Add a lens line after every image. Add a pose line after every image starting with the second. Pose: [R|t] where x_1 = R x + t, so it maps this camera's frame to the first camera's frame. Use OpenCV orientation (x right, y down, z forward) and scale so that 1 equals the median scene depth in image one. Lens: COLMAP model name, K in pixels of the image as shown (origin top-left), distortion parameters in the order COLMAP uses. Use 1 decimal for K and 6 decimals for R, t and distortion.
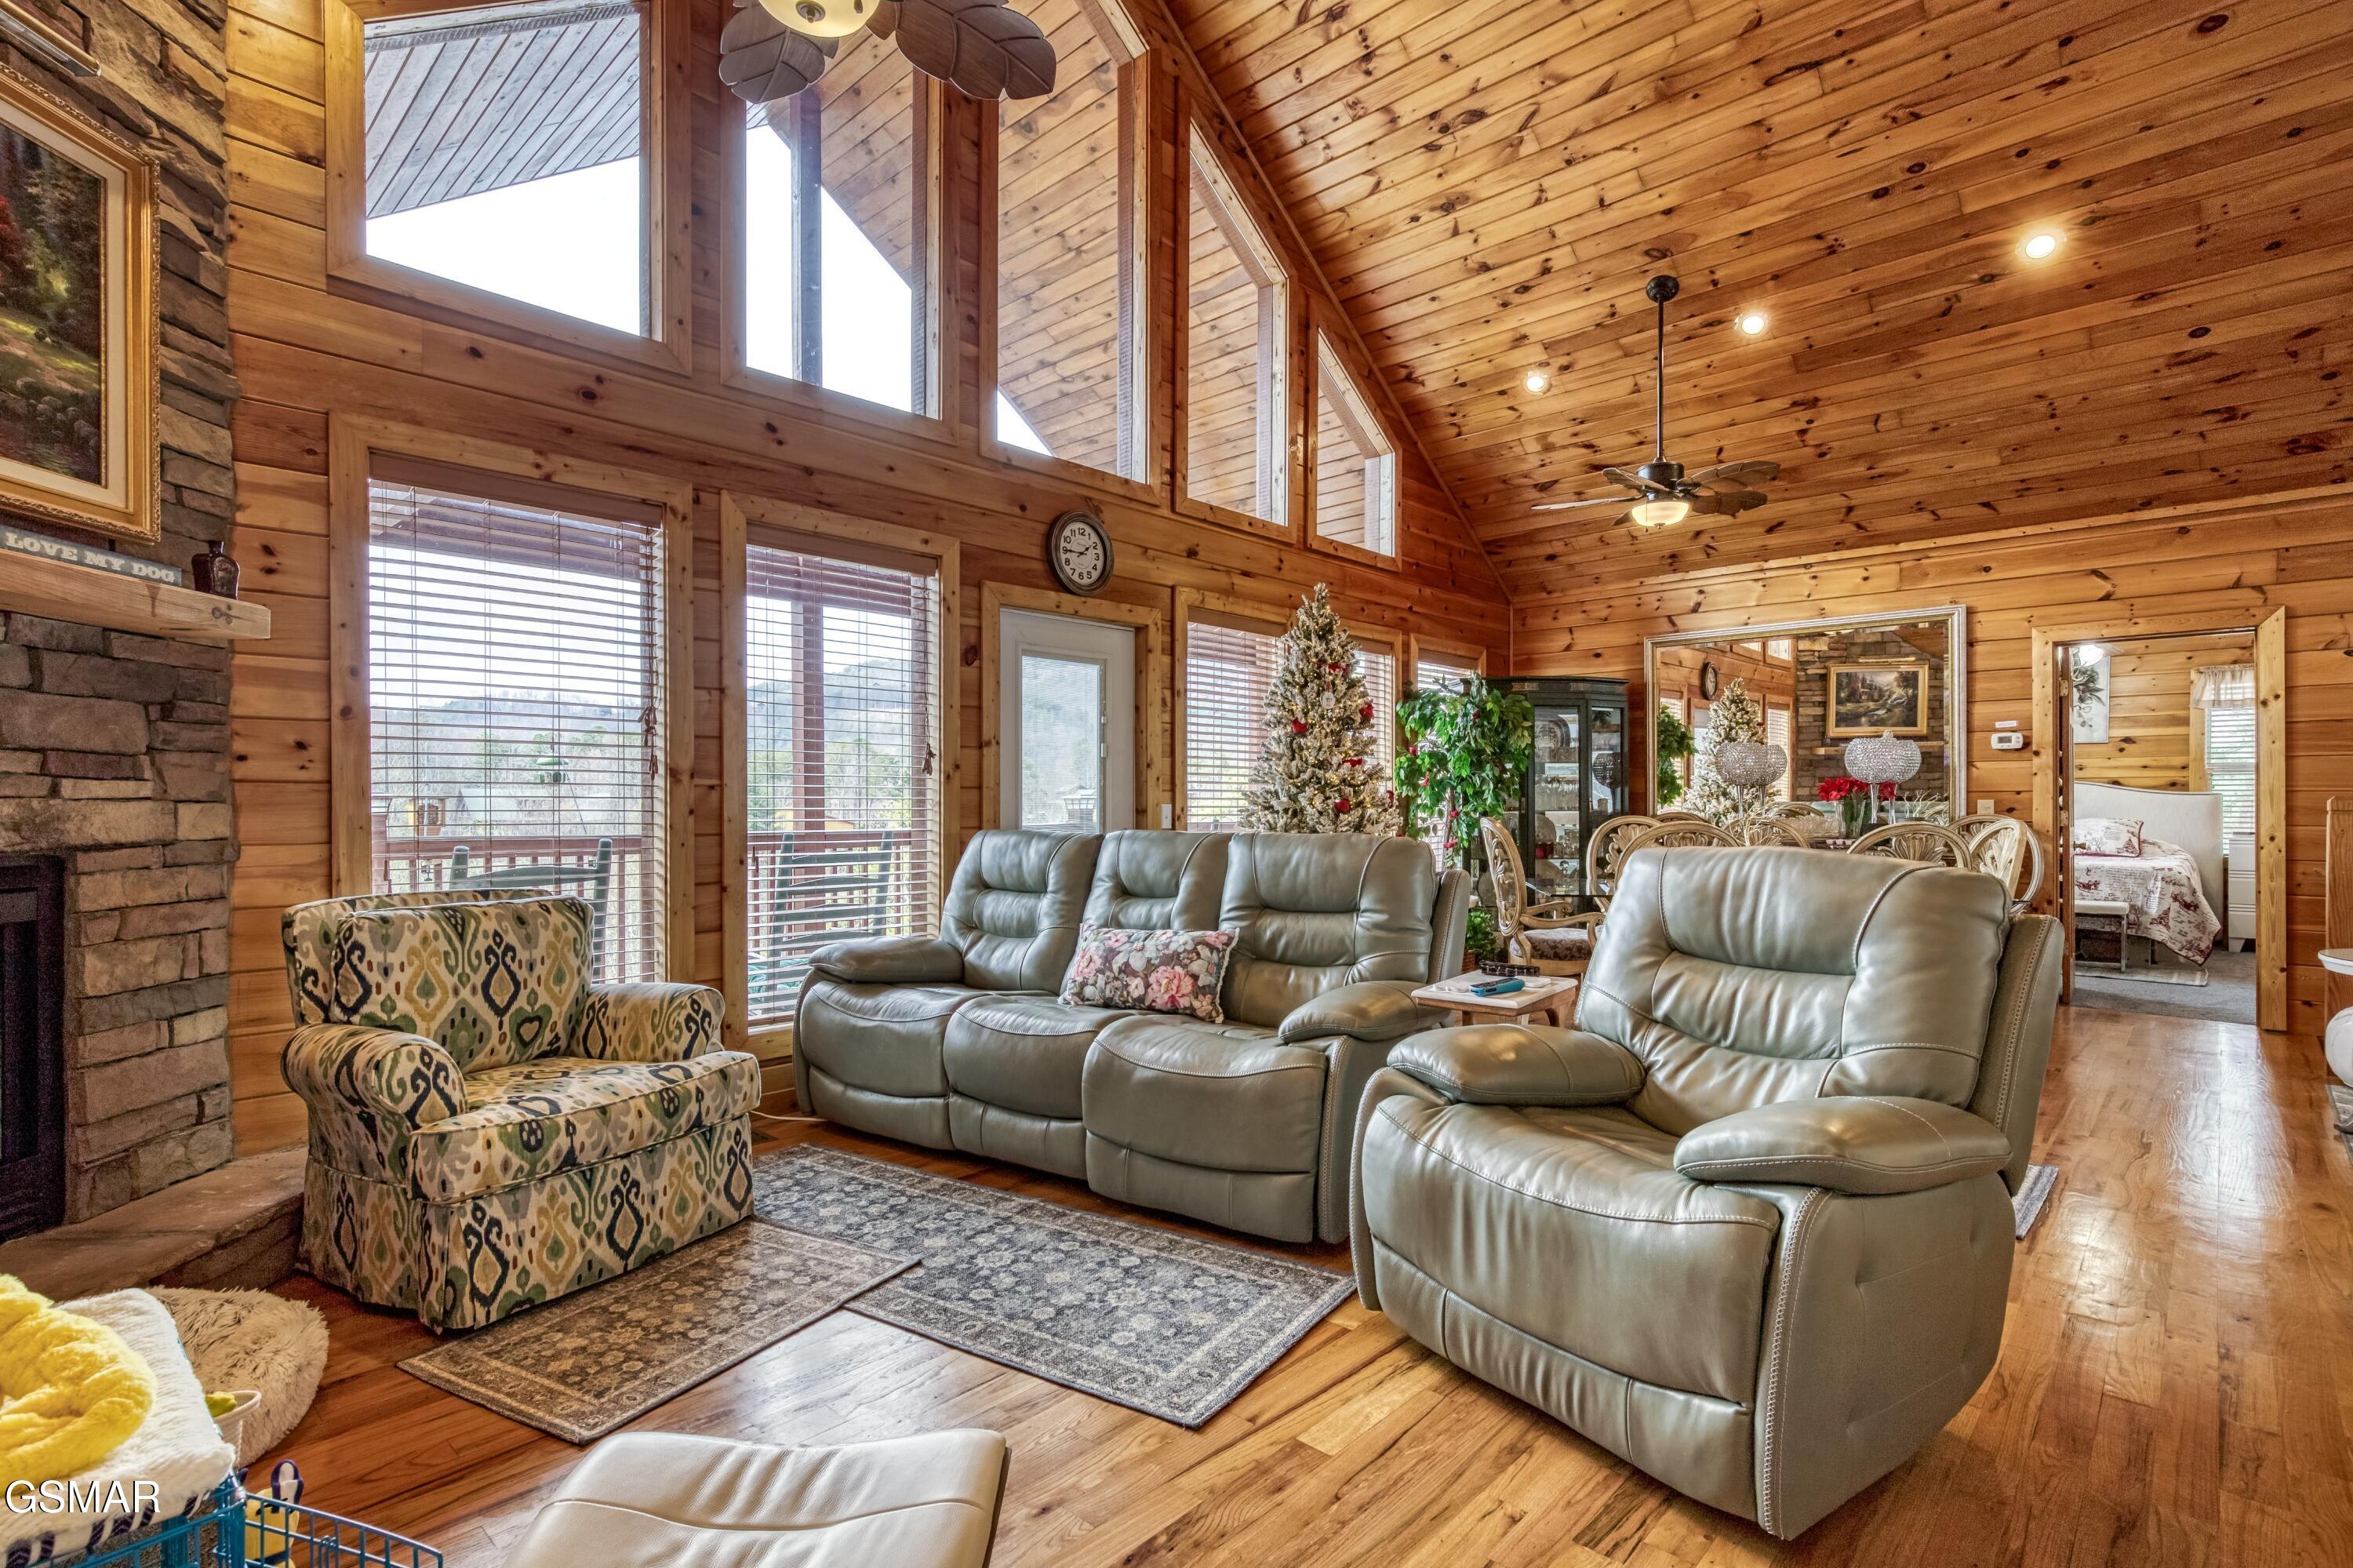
lens RADIAL K [[1097.5, 0, 1176.5], [0, 1097.5, 784.0], [0, 0, 1]] dist [0.012017, 0.004794]
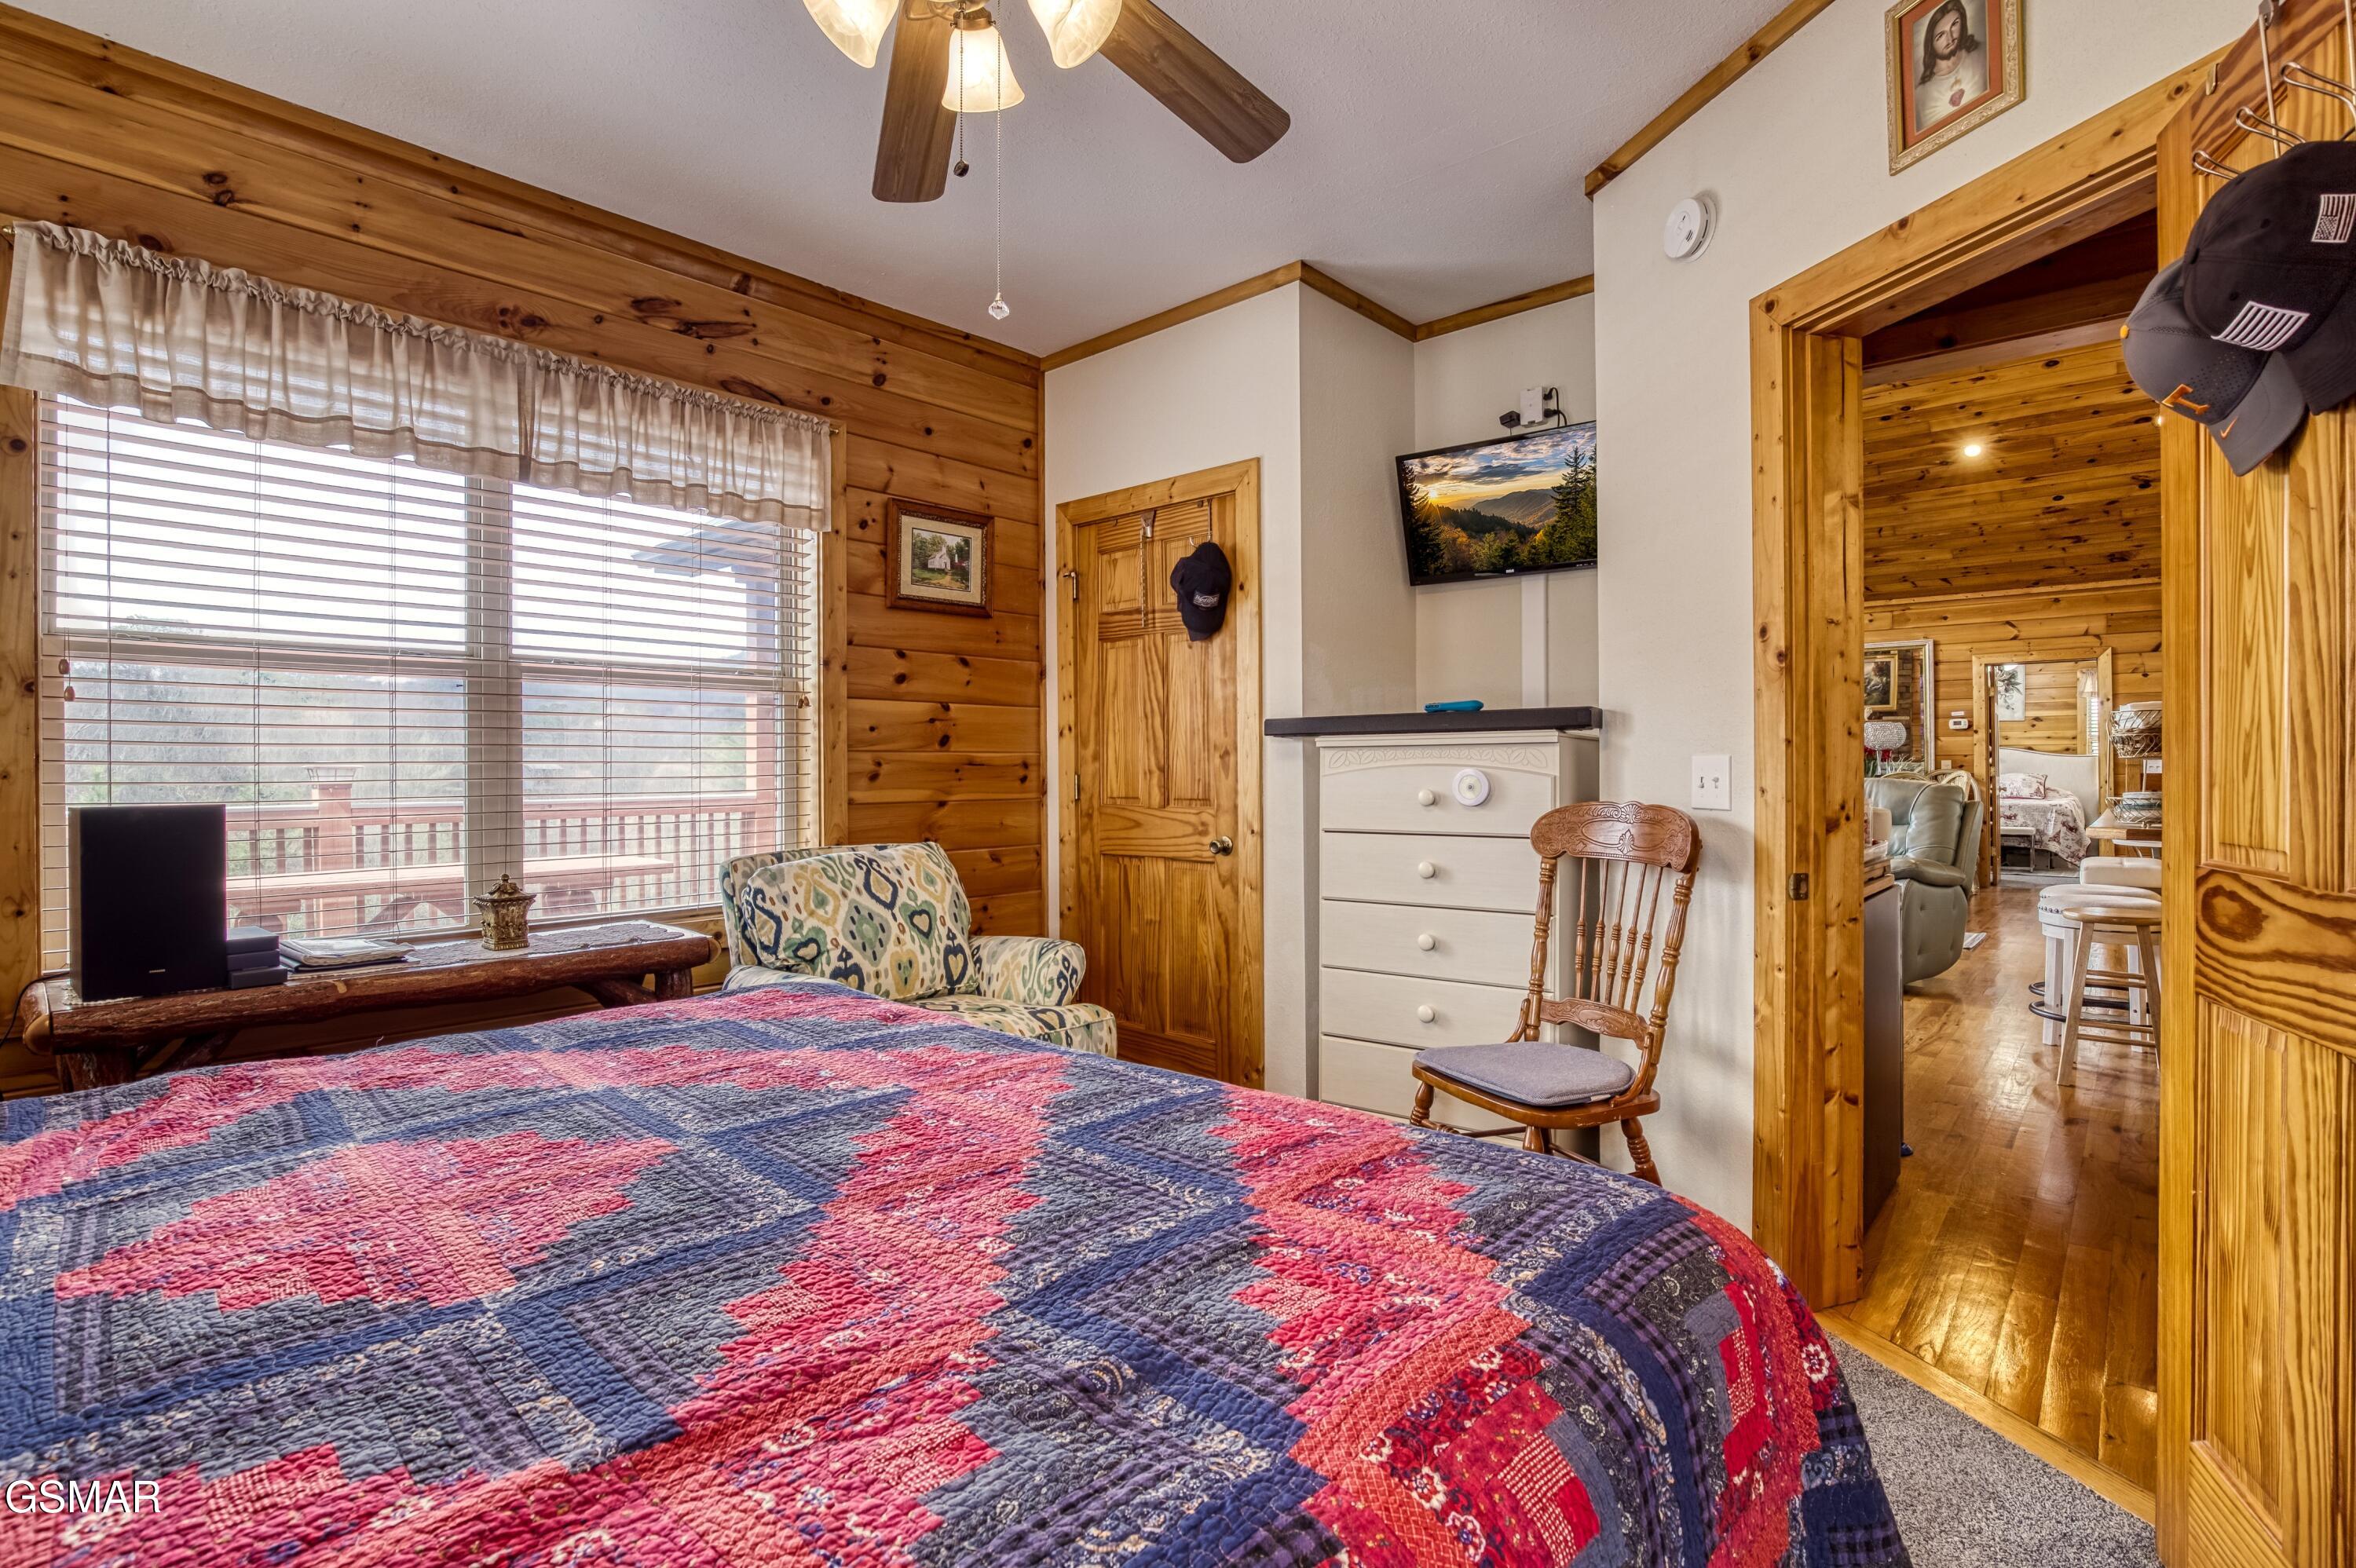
lens RADIAL K [[1108.2, 0, 1177.8], [0, 1108.2, 733.9], [0, 0, 1]] dist [-0.000311, -0.000028]
pose [[0.999432, -0.001628, 0.033660, -0.457011], [0.002059, 0.999916, -0.012763, -0.005963], [-0.033637, 0.012825, 0.999352, -0.596014]]
